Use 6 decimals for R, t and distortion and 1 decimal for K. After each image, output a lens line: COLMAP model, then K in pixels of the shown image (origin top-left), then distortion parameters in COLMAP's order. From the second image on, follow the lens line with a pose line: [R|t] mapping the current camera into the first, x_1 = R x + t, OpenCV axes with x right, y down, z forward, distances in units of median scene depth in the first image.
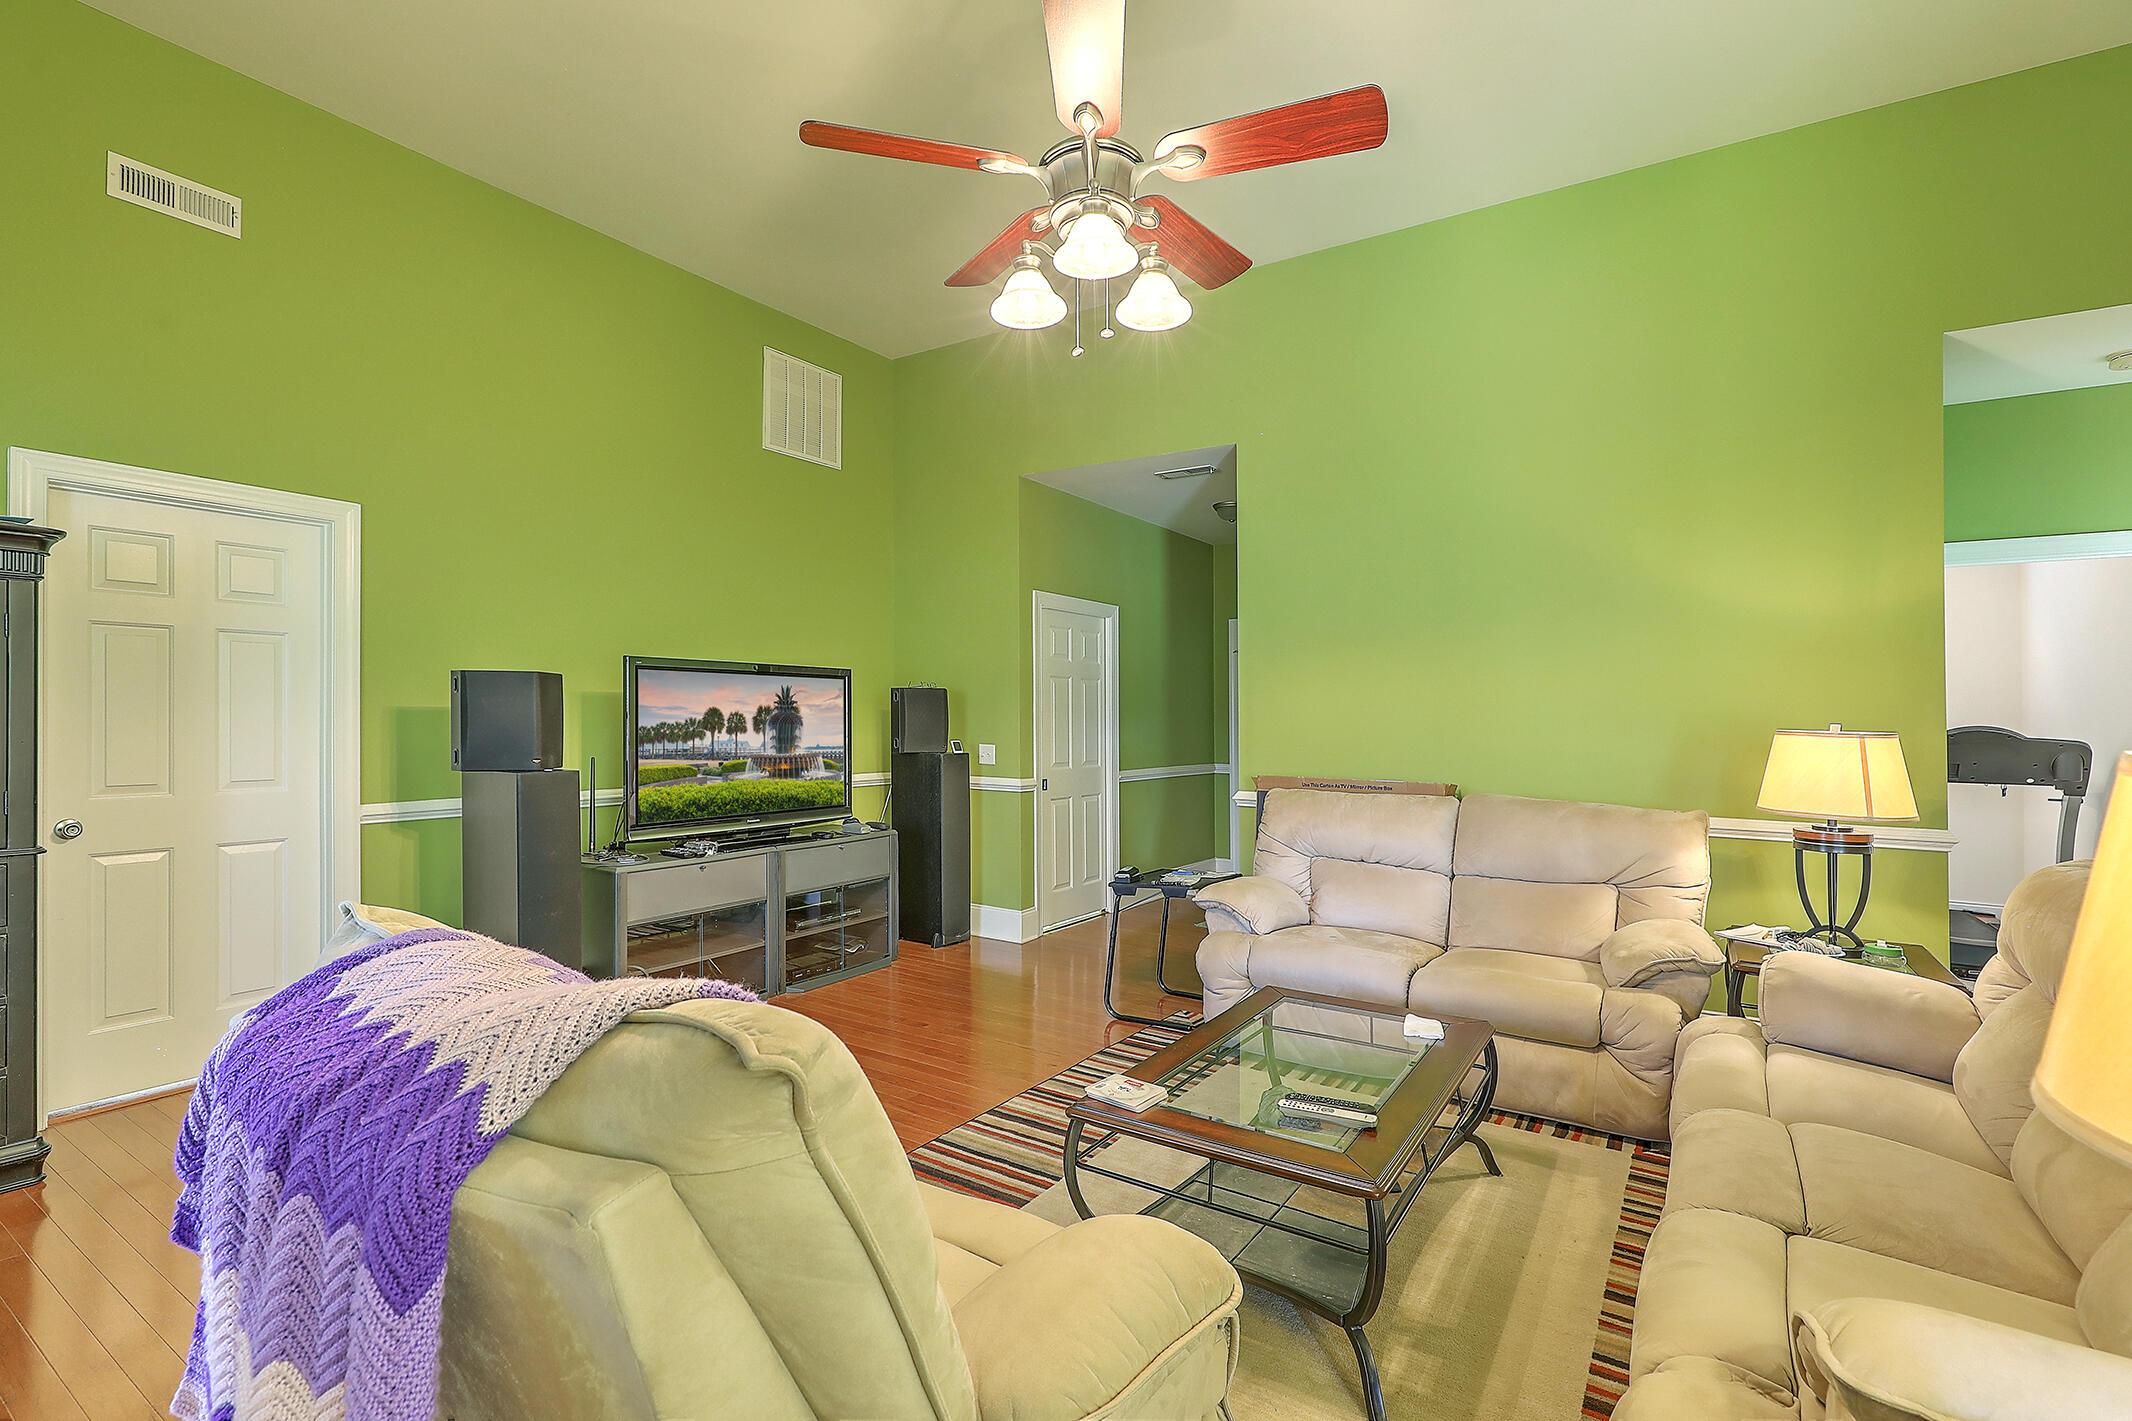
lens RADIAL K [[985.2, 0, 1060.7], [0, 985.2, 712.5], [0, 0, 1]] dist [-0.001296, -0.000343]
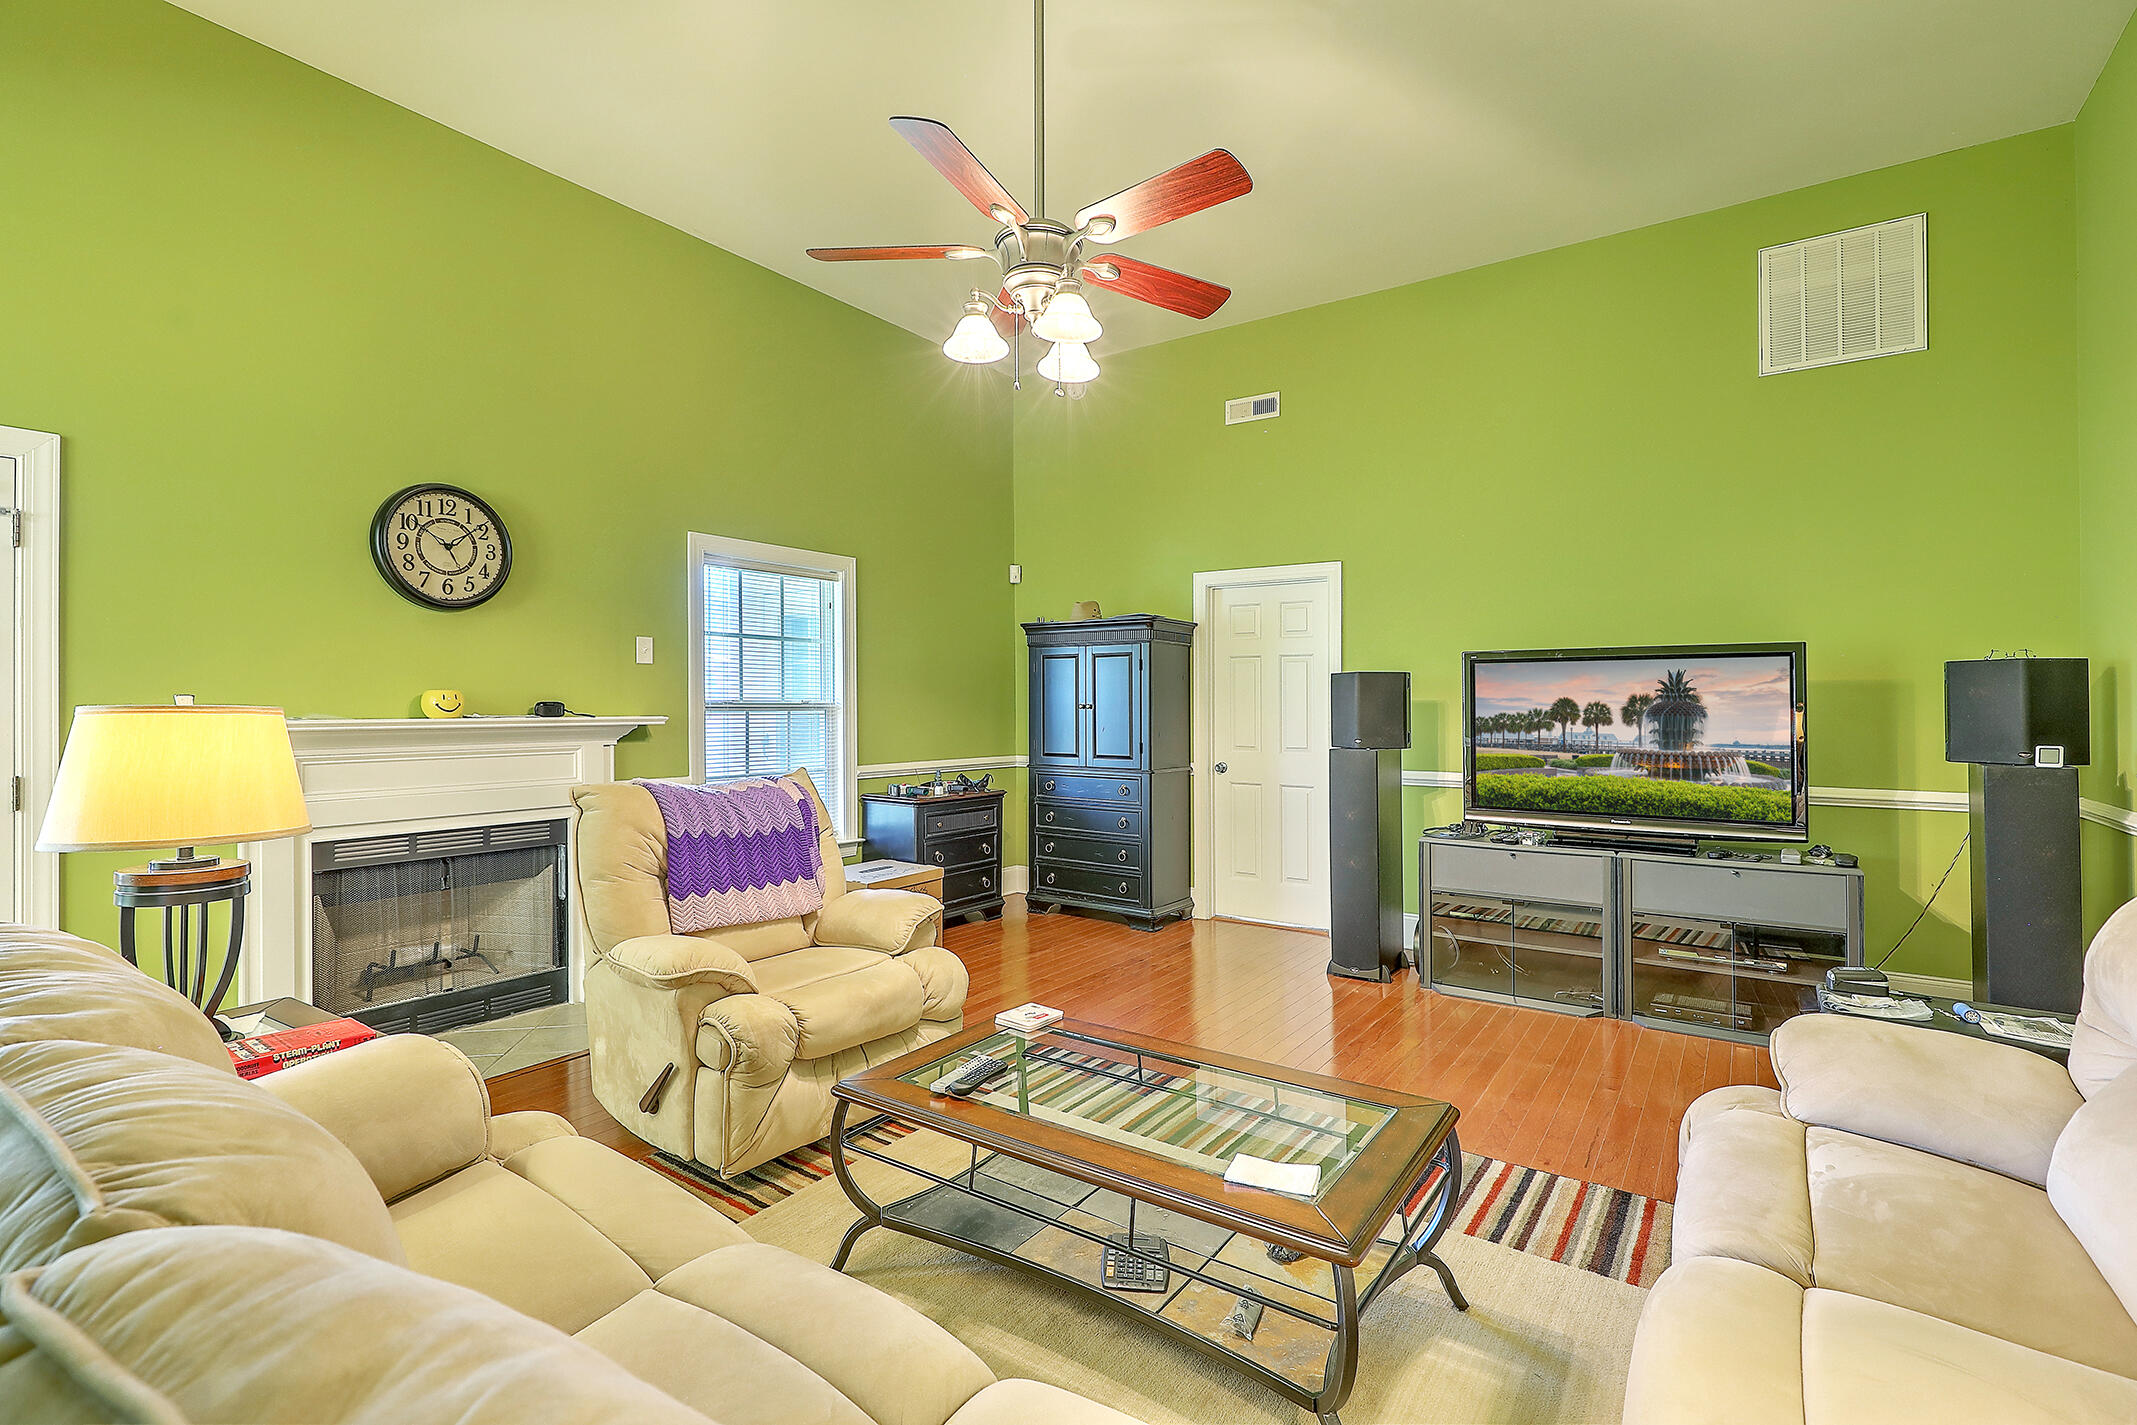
lens RADIAL K [[987.5, 0, 1064.8], [0, 987.5, 709.3], [0, 0, 1]] dist [-0.001296, -0.000343]
pose [[-0.022492, -0.002368, -0.999744, 0.618086], [0.007809, 0.999966, -0.002544, 0.004581], [0.999717, -0.007865, -0.022473, 0.523157]]
